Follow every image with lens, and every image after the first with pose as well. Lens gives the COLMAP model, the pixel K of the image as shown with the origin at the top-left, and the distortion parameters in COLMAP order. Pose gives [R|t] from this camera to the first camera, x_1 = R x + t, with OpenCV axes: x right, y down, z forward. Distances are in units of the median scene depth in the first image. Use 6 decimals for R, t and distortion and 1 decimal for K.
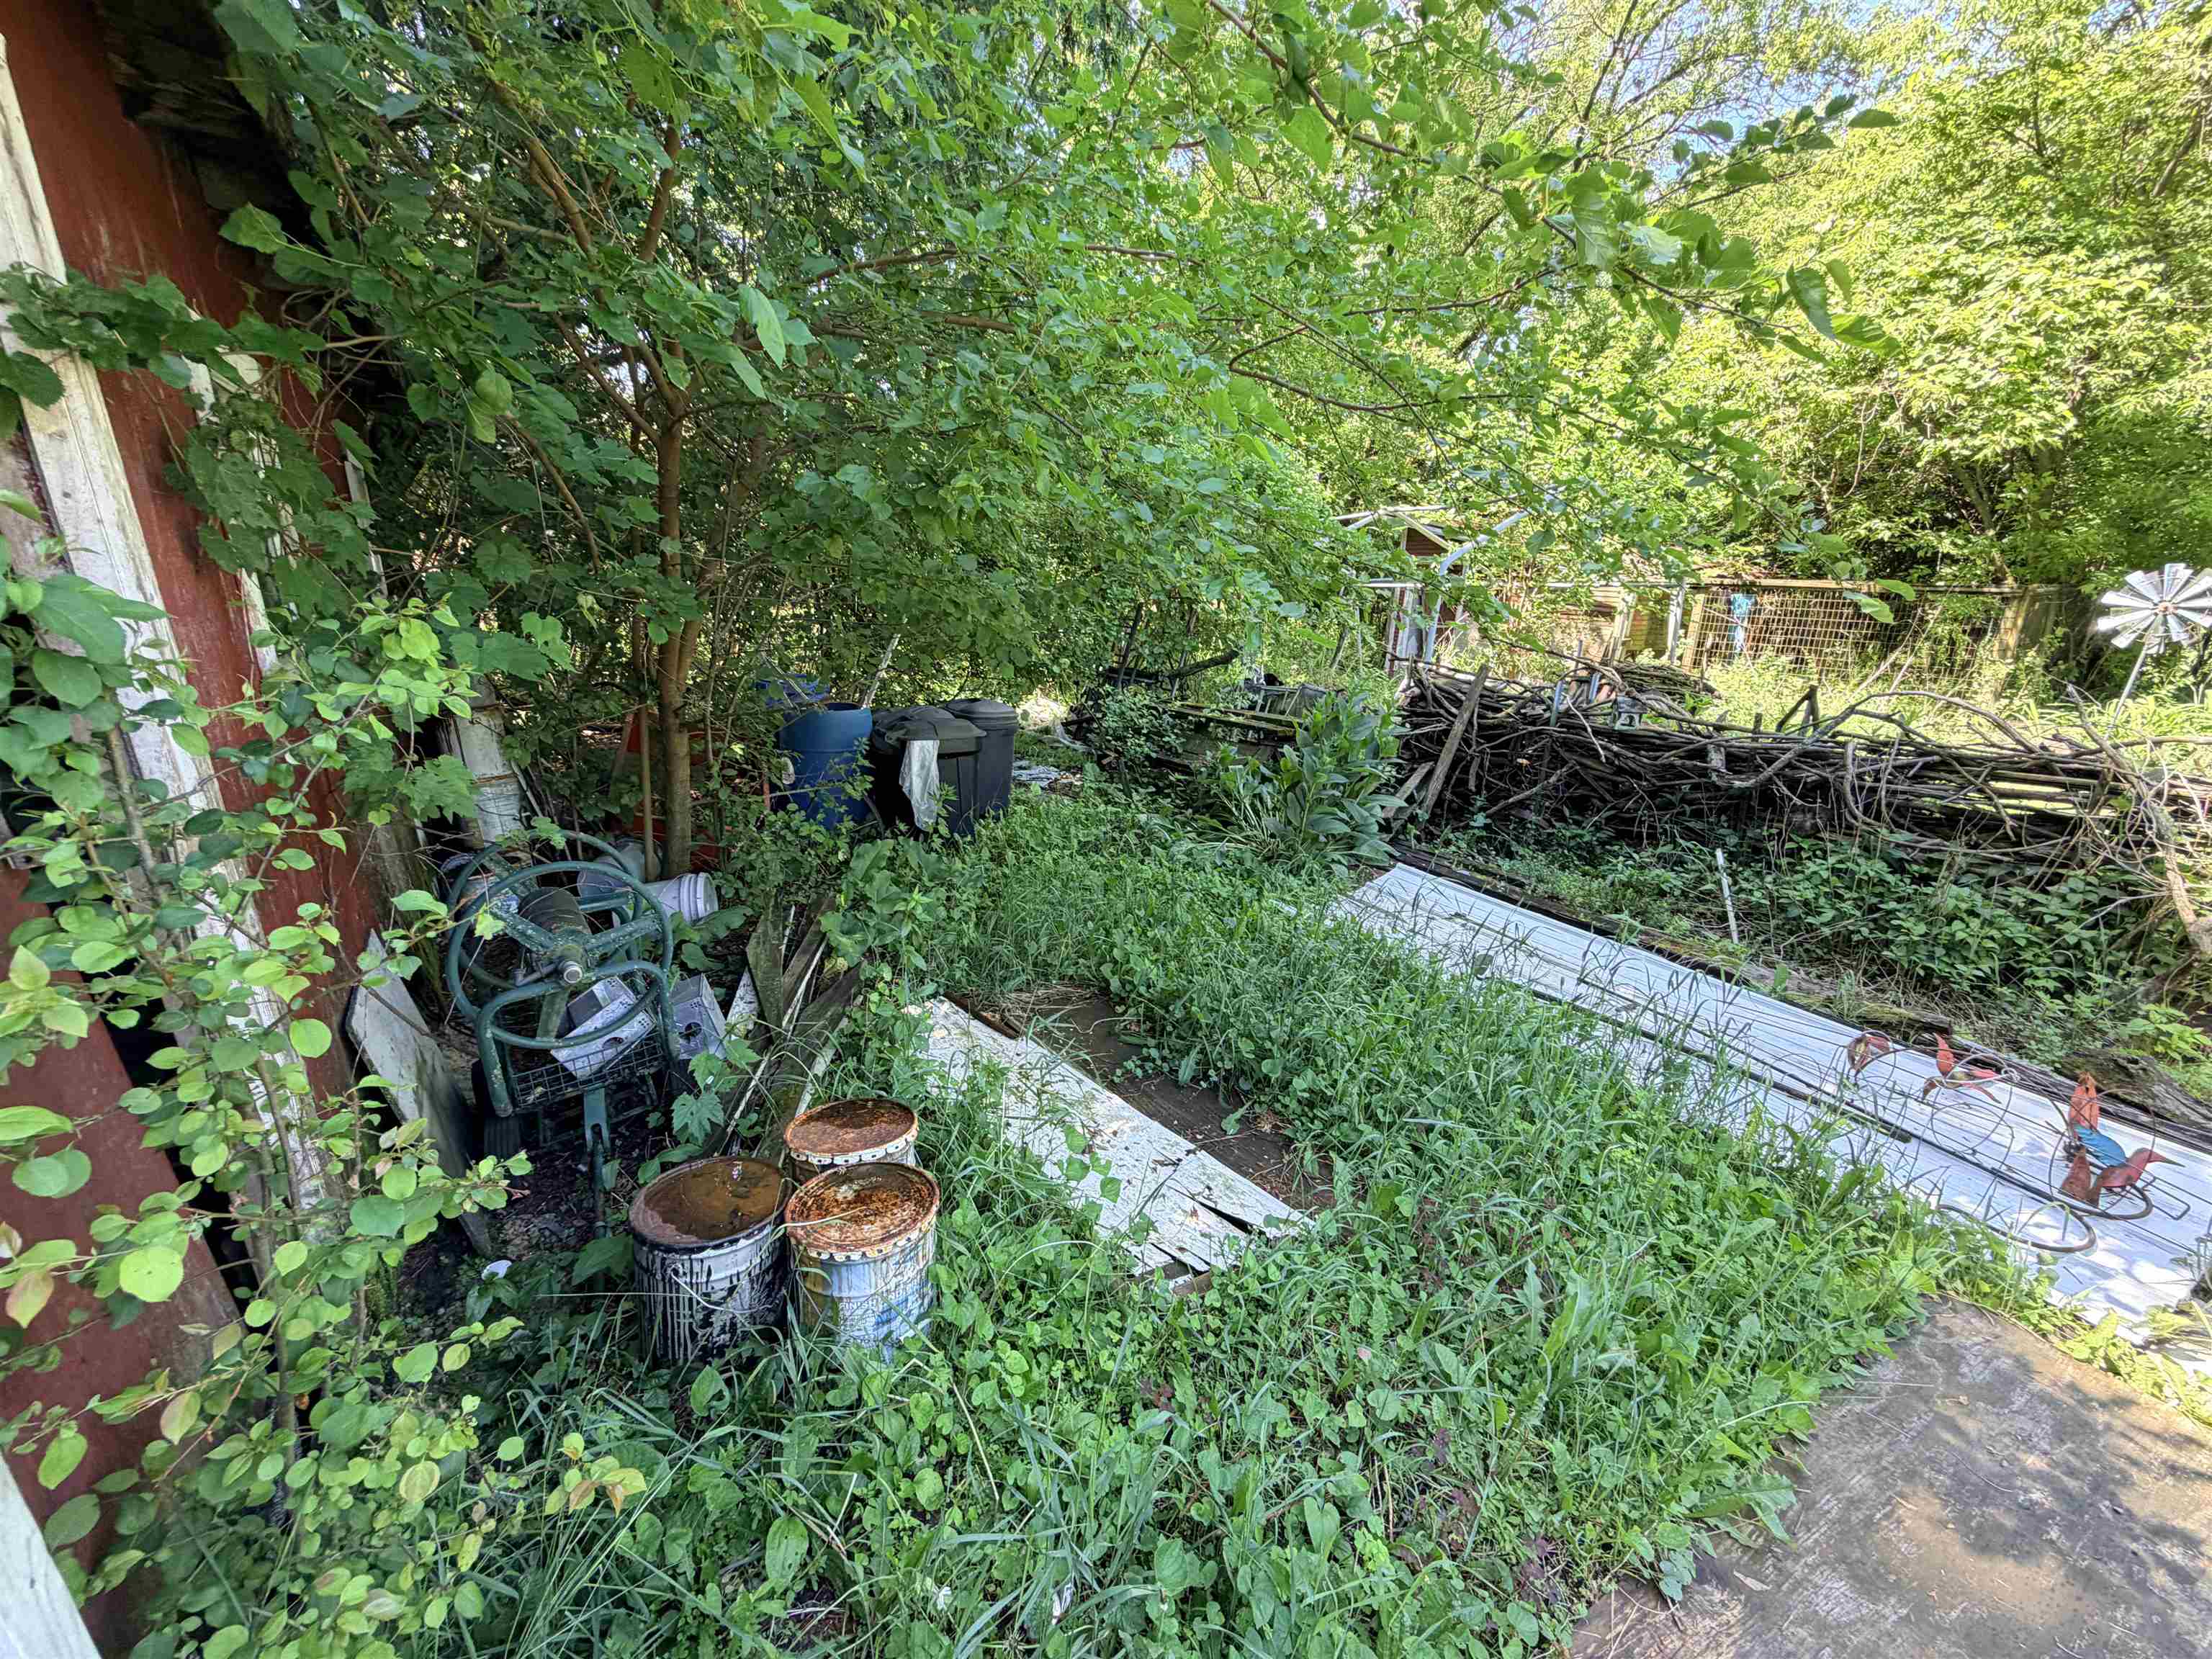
lens RADIAL K [[880.1, 0, 1104.1], [0, 880.1, 835.9], [0, 0, 1]] dist [-0.002651, 0.001138]
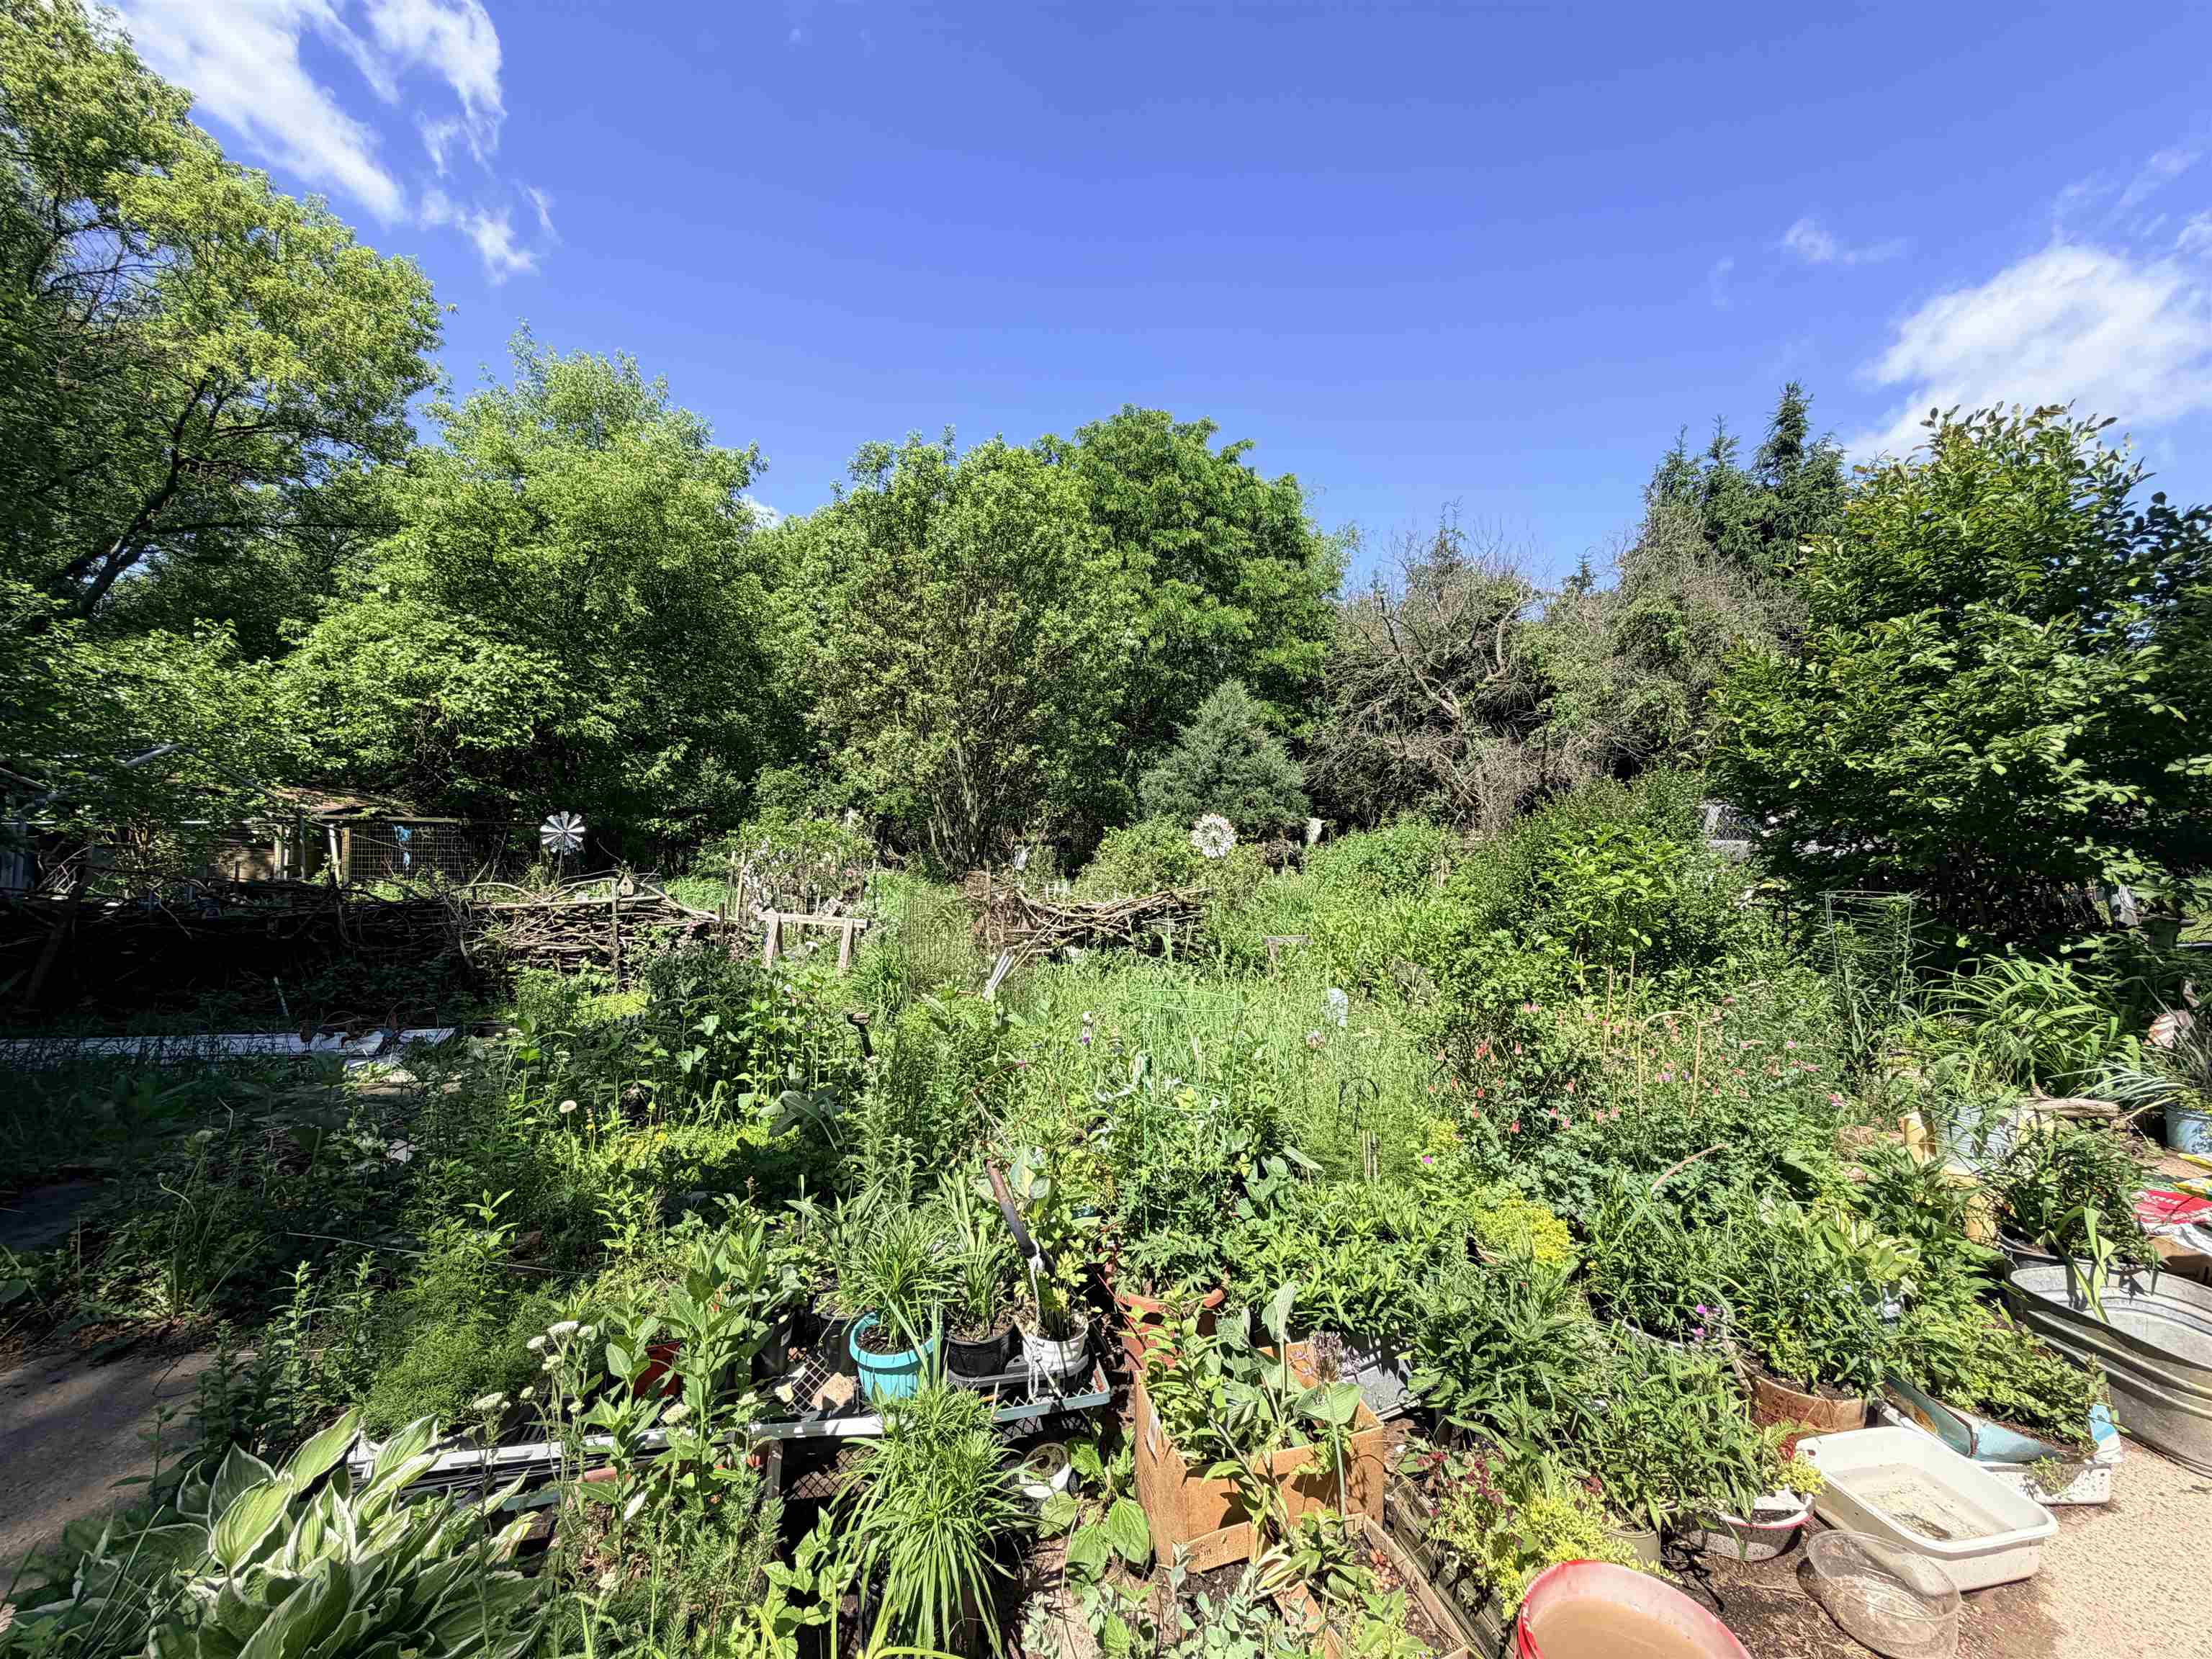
lens RADIAL K [[880.1, 0, 1103.4], [0, 880.1, 827.1], [0, 0, 1]] dist [-0.002651, 0.001138]
pose [[0.367045, -0.012717, 0.930116, -0.198739], [0.255996, 0.962677, -0.087860, 0.212663], [-0.894284, 0.270355, 0.356602, -0.792416]]
